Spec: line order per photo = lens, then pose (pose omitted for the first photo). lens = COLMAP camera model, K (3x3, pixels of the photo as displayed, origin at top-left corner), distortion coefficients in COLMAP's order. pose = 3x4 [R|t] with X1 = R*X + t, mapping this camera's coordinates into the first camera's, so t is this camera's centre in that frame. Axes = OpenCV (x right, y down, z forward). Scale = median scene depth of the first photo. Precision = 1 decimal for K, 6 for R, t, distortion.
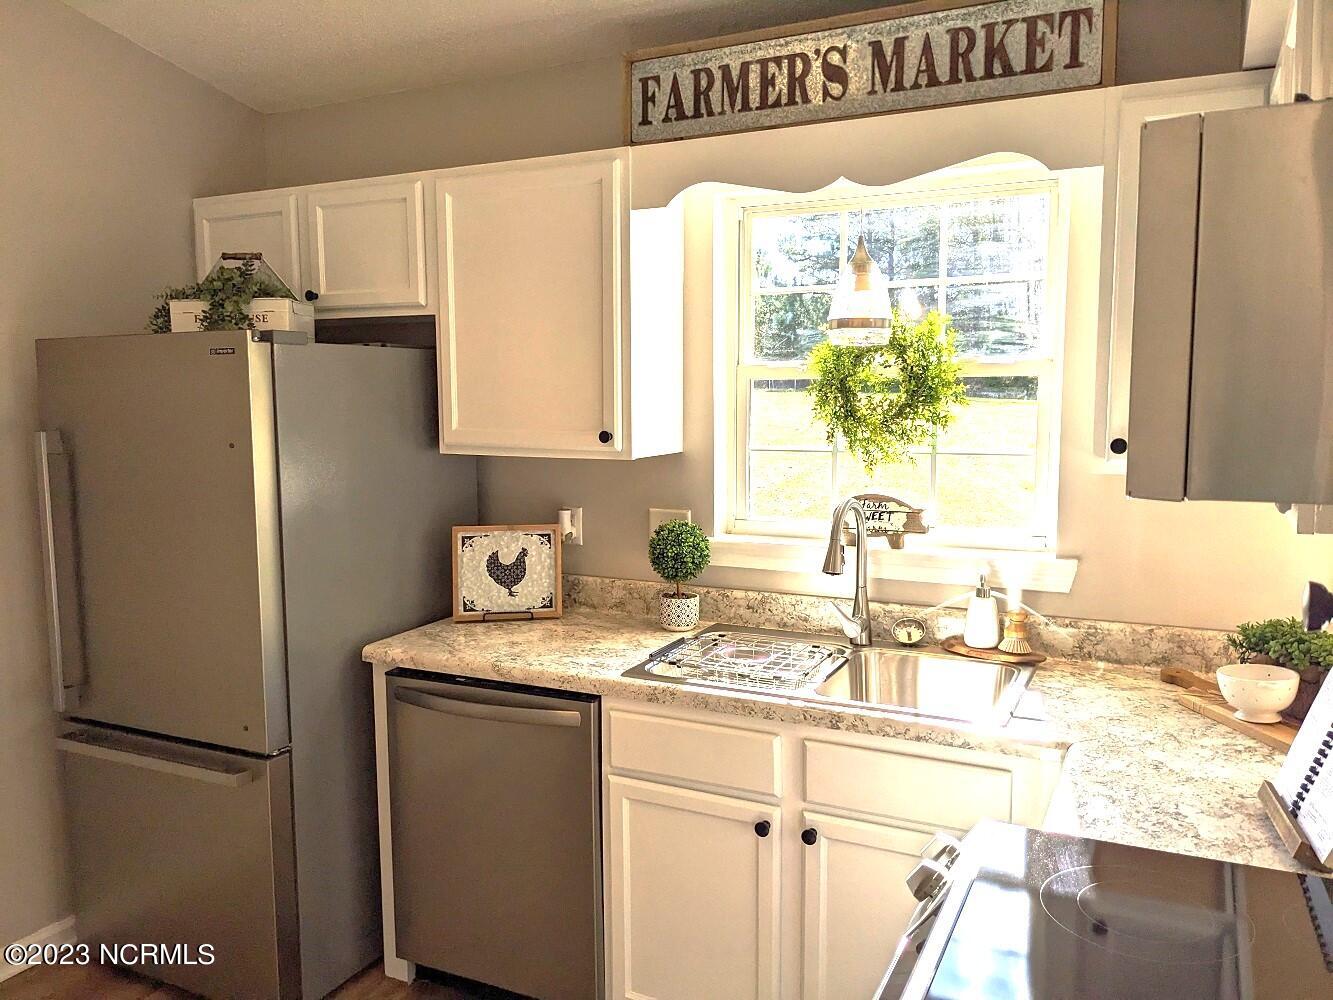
lens RADIAL K [[1042.4, 0, 661.9], [0, 1042.4, 492.9], [0, 0, 1]] dist [-0.003481, -0.035499]
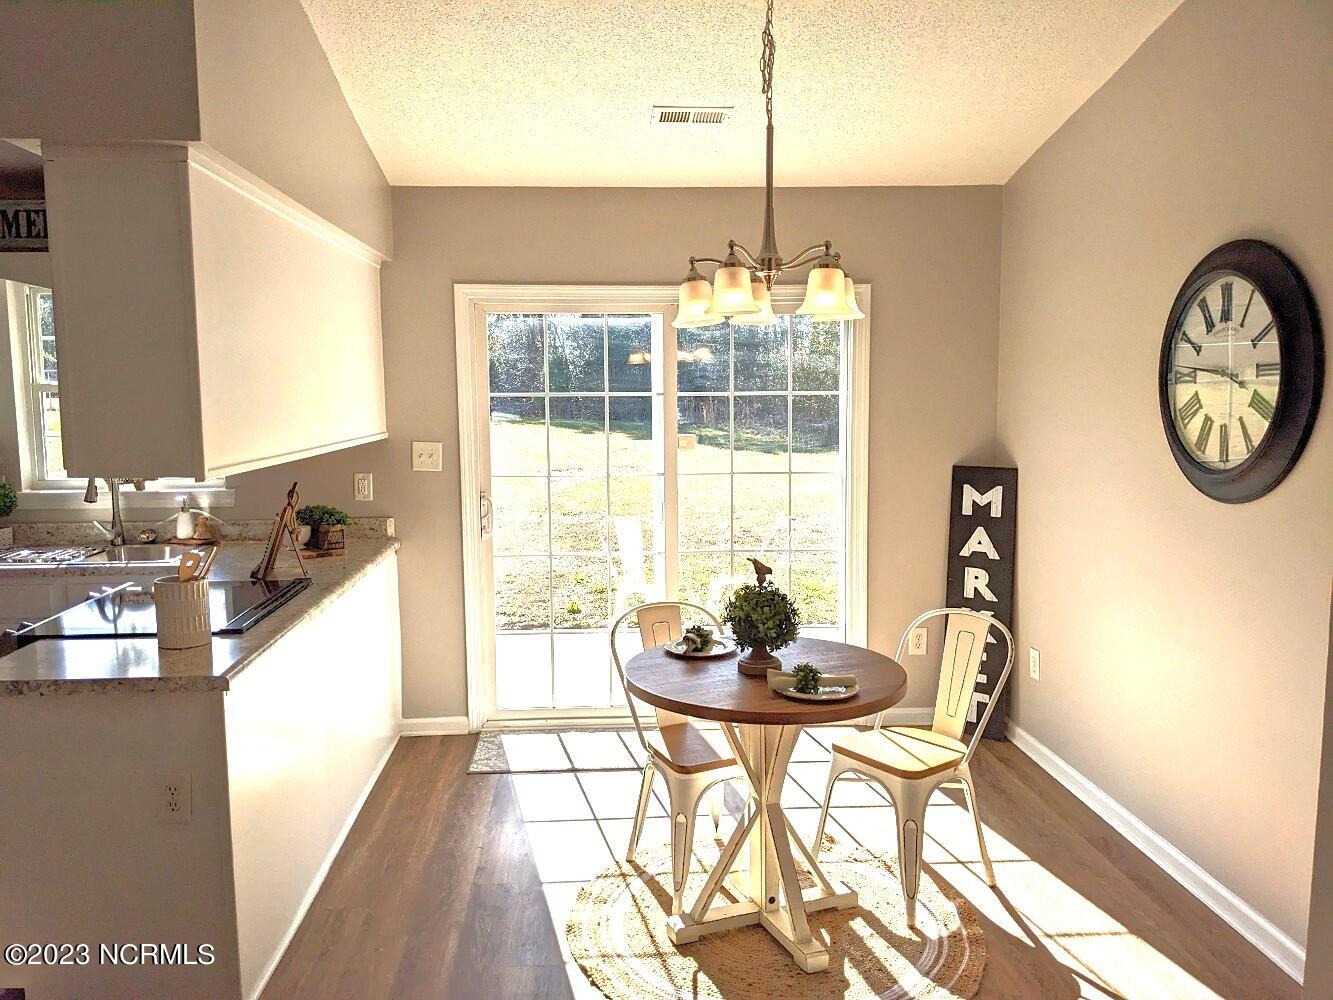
lens RADIAL K [[1042.4, 0, 671.6], [0, 1042.4, 530.4], [0, 0, 1]] dist [-0.003481, -0.035499]
pose [[0.854779, -0.055590, 0.516007, 0.097330], [0.046084, 0.998449, 0.031225, 0.120326], [-0.516942, -0.002911, 0.856015, -1.056974]]
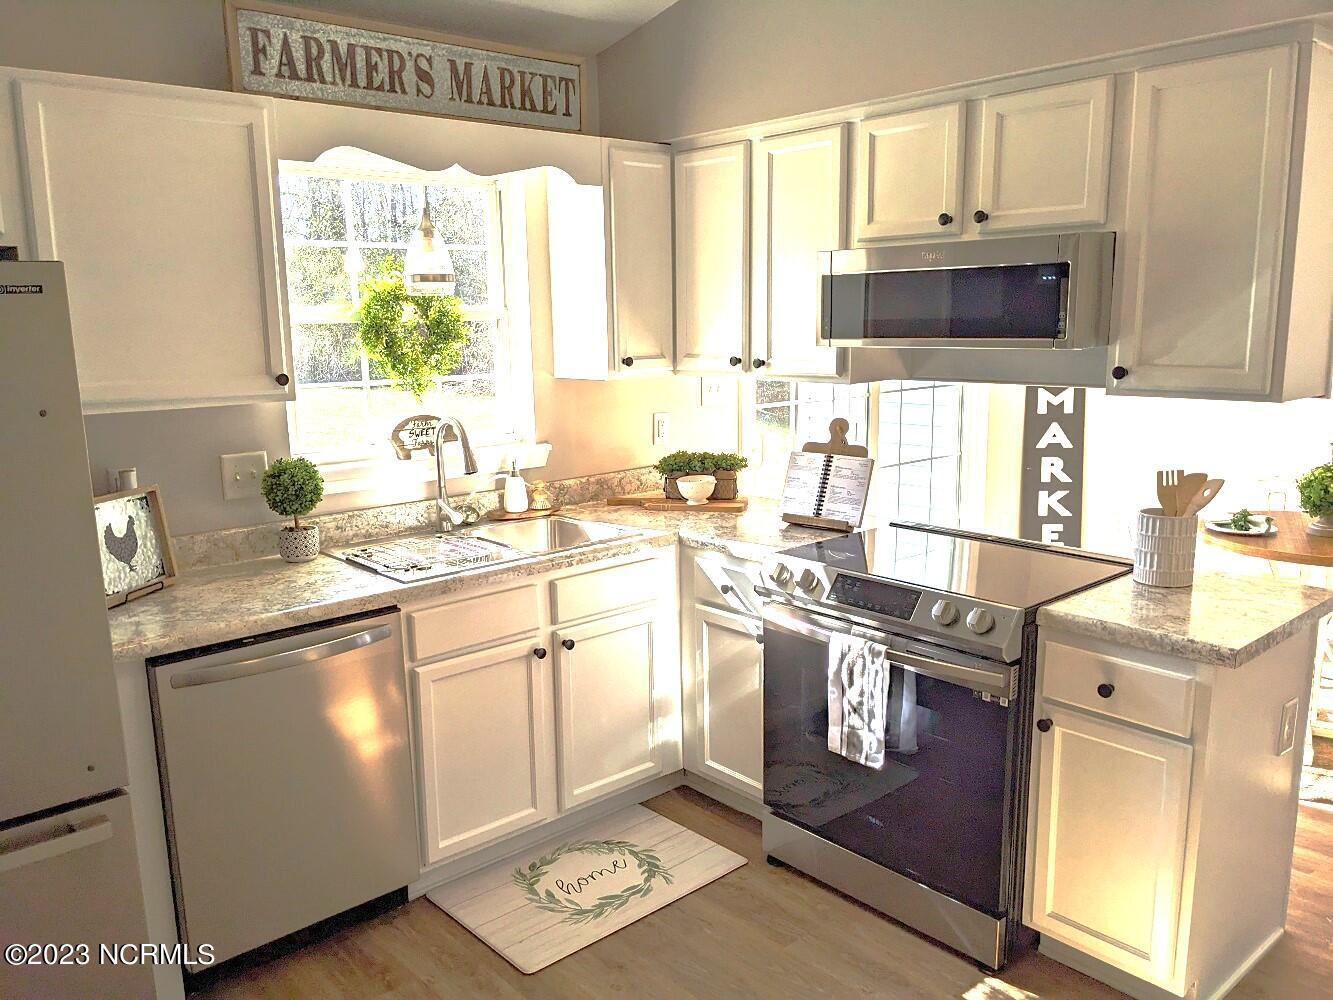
lens RADIAL K [[1042.4, 0, 662.3], [0, 1042.4, 506.4], [0, 0, 1]] dist [-0.003481, -0.035499]
pose [[0.359585, -0.166006, 0.918227, -0.931922], [0.110801, 0.984682, 0.134629, -0.029568], [-0.926510, 0.053330, 0.372471, 0.287500]]
